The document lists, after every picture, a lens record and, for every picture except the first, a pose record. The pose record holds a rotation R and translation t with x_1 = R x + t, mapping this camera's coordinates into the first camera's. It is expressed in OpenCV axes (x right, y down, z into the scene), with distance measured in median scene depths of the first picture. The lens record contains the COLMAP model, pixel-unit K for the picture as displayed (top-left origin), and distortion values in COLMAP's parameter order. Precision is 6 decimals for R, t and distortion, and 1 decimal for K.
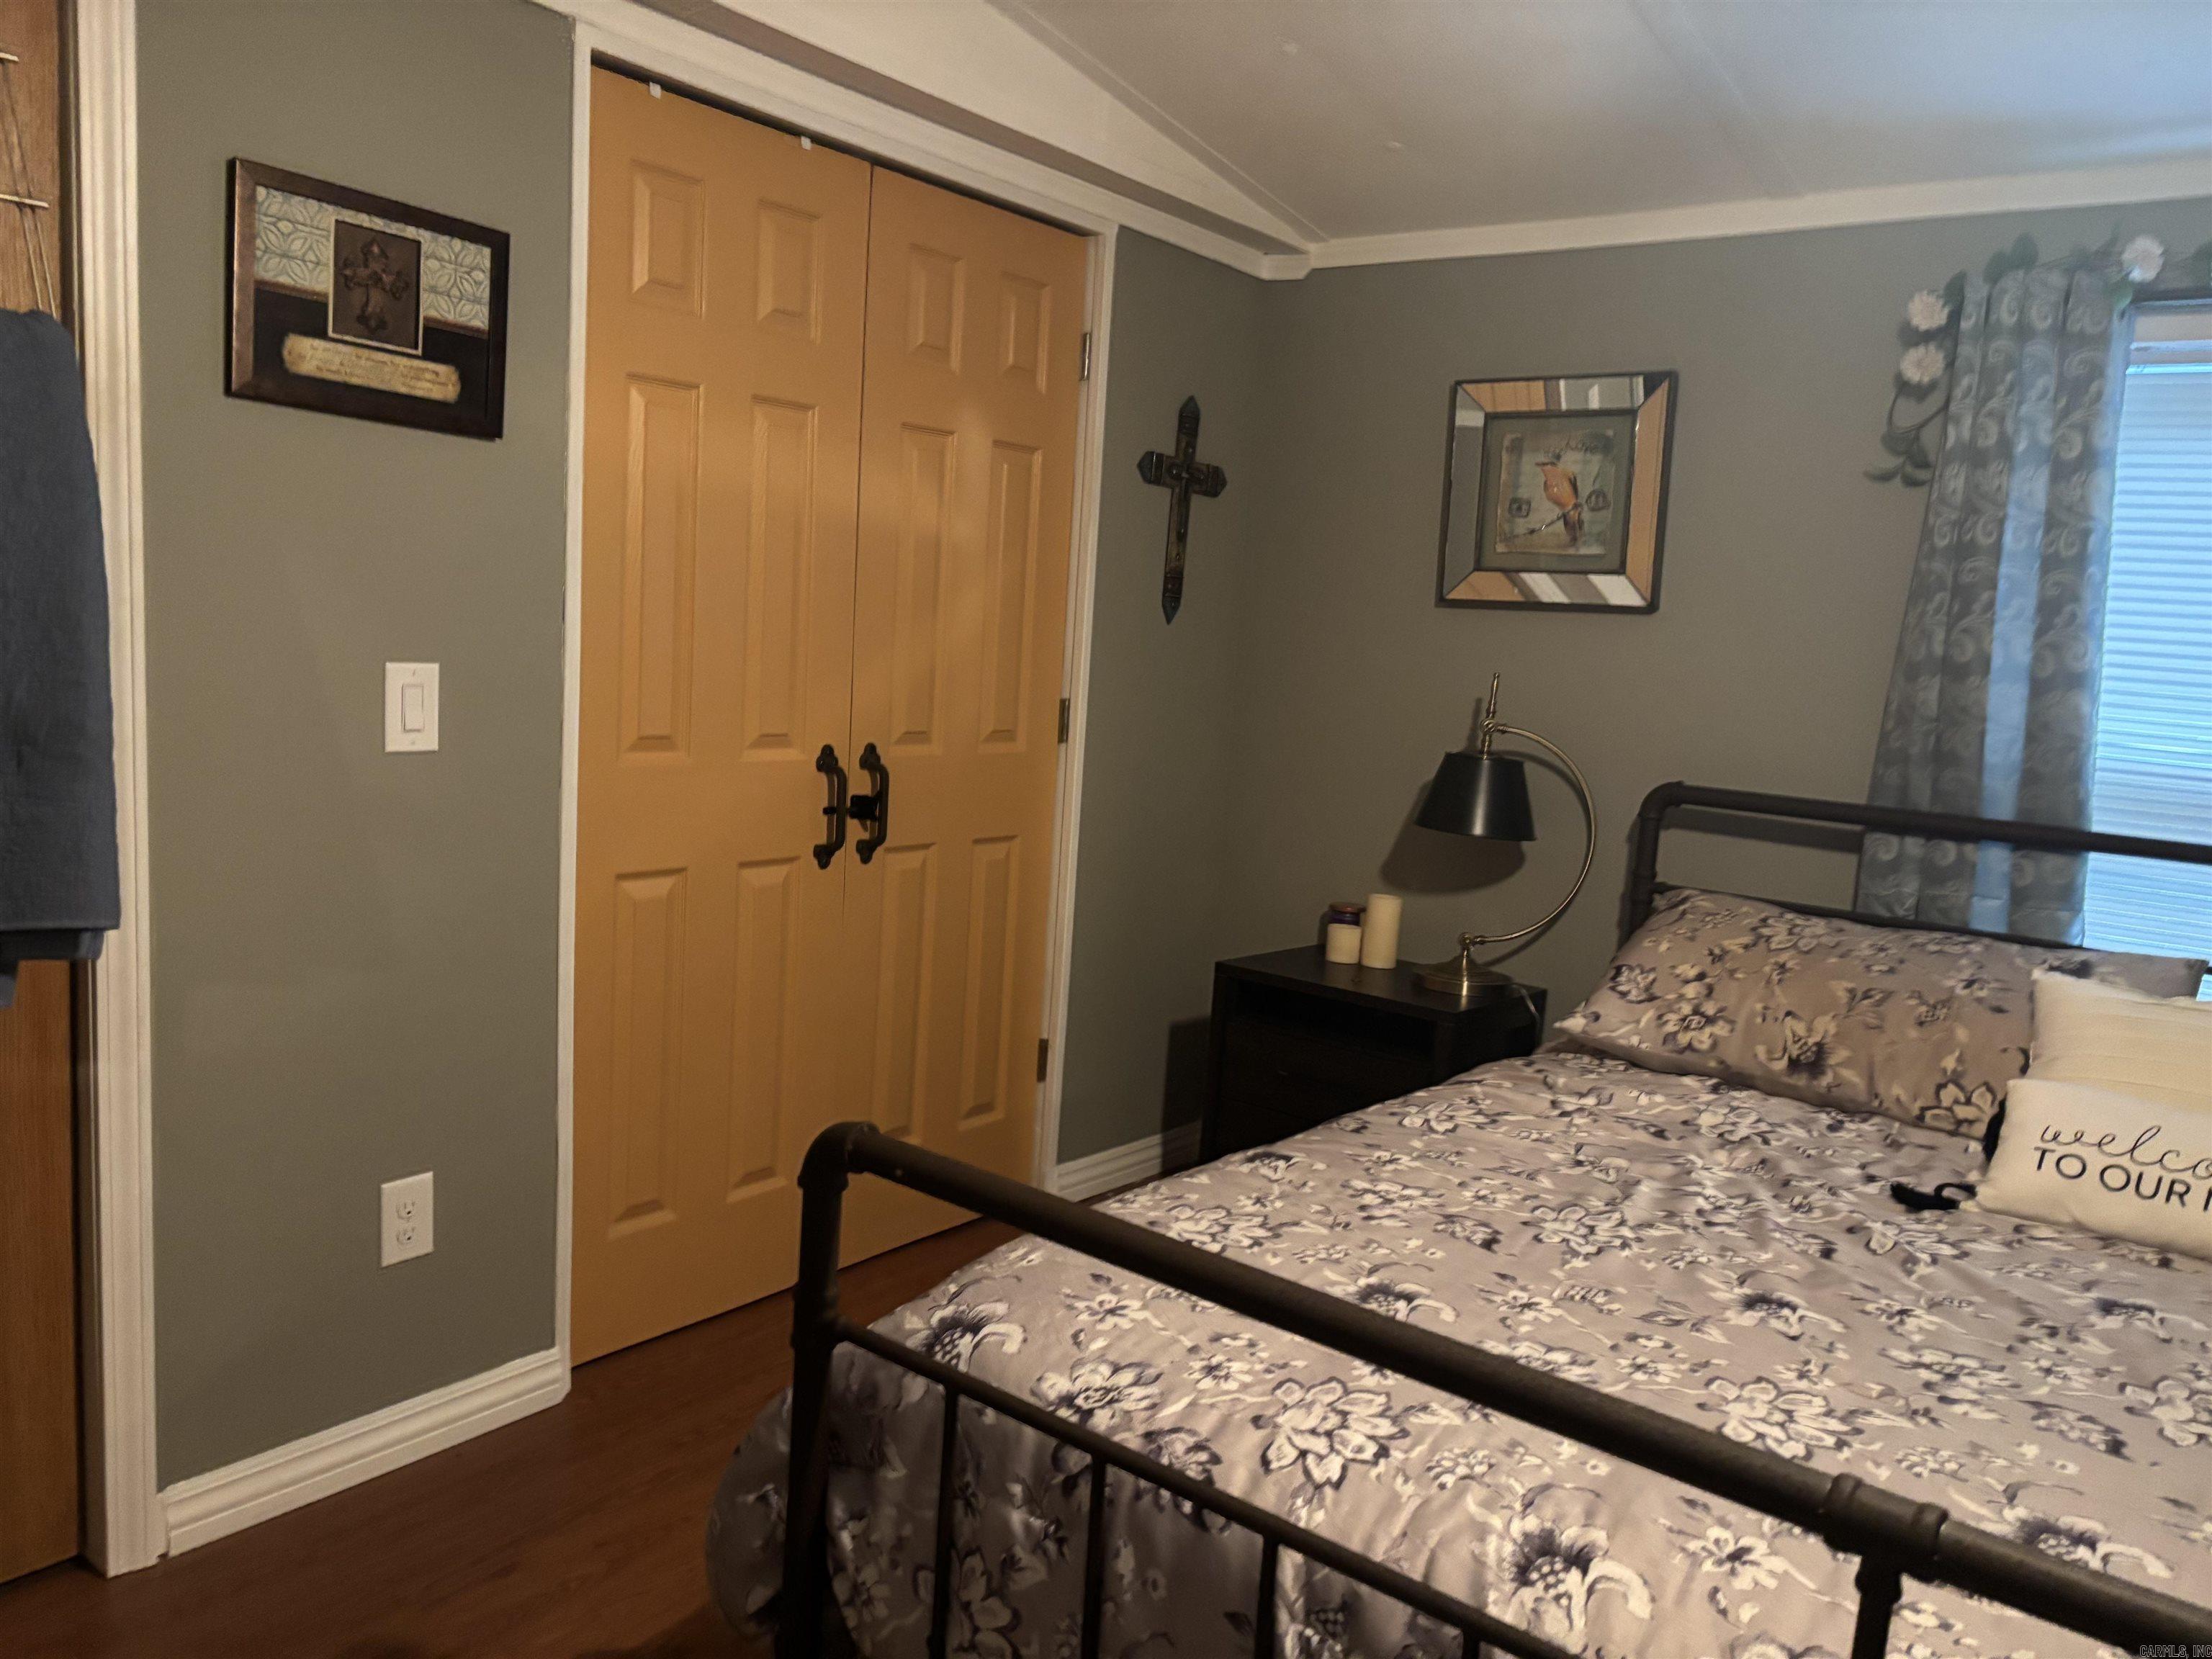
lens RADIAL K [[1684.9, 0, 1106.0], [0, 1684.9, 829.5], [0, 0, 1]] dist [0.004012, 0.004976]
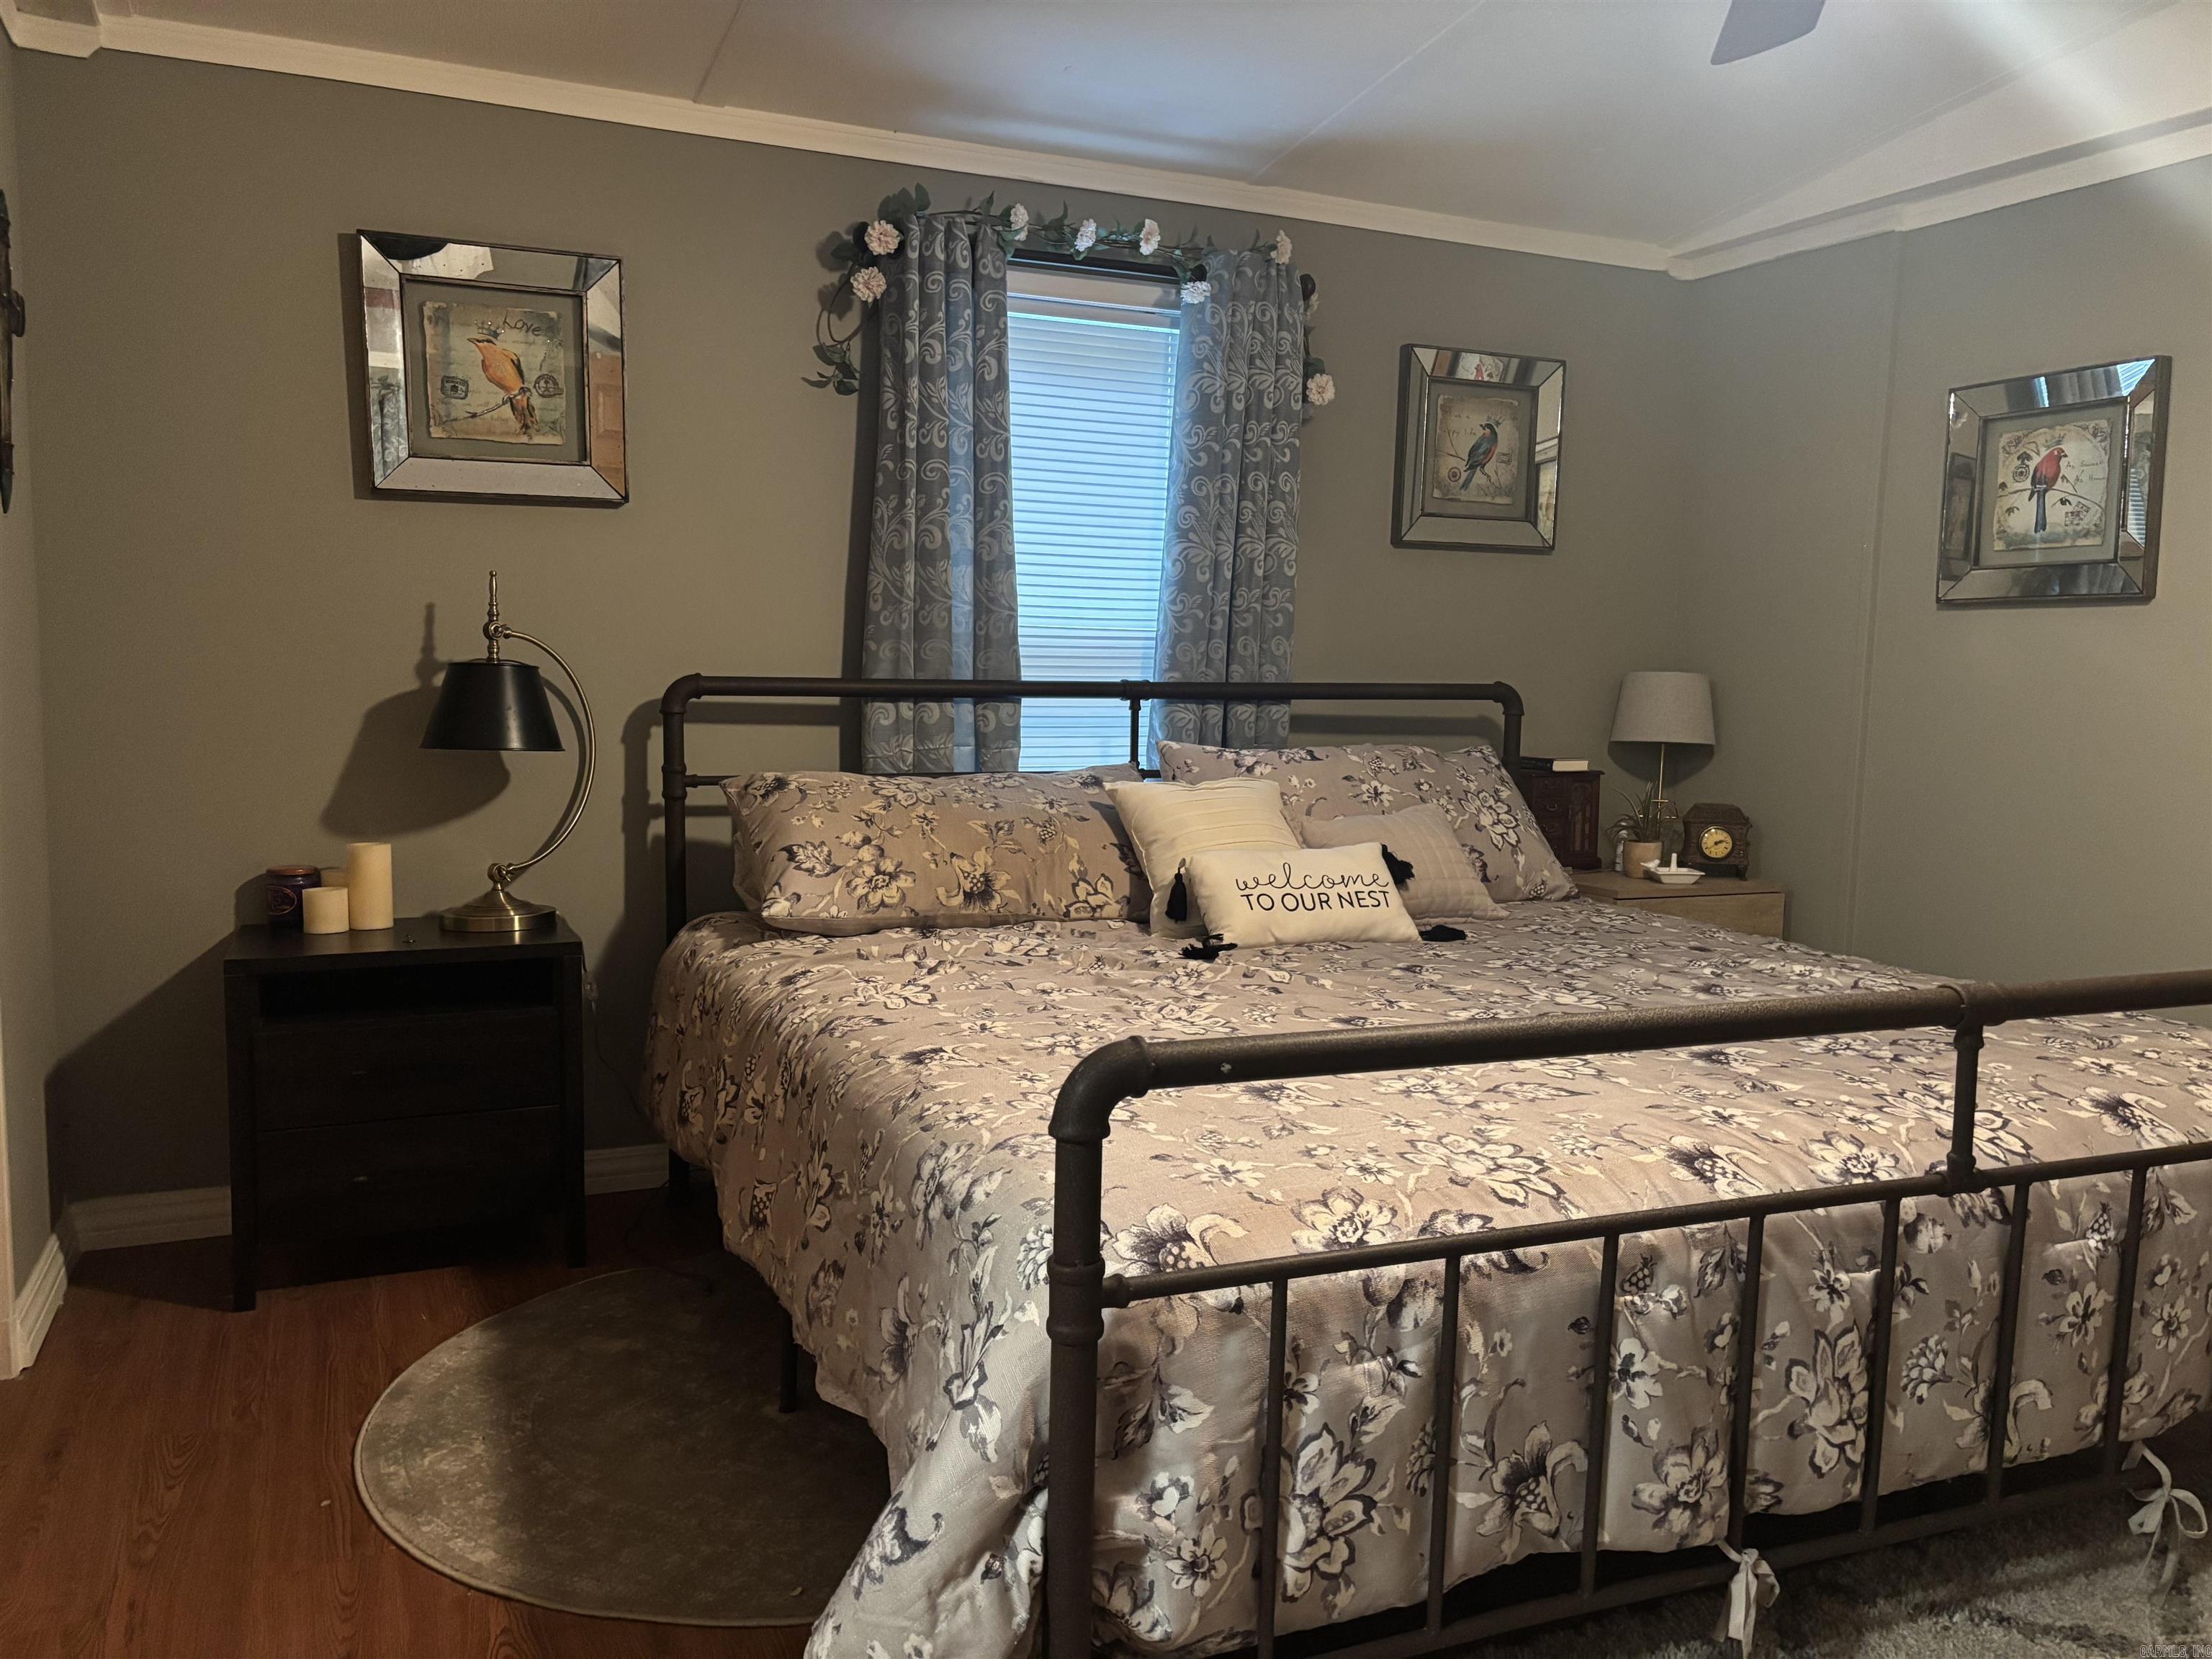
lens RADIAL K [[1665.6, 0, 1106.0], [0, 1665.6, 829.5], [0, 0, 1]] dist [0.079300, -0.095805]
pose [[0.478799, -0.152032, 0.864660, -0.489900], [0.124956, 0.986666, 0.104291, -0.011818], [-0.868987, 0.058110, 0.491412, 0.335469]]
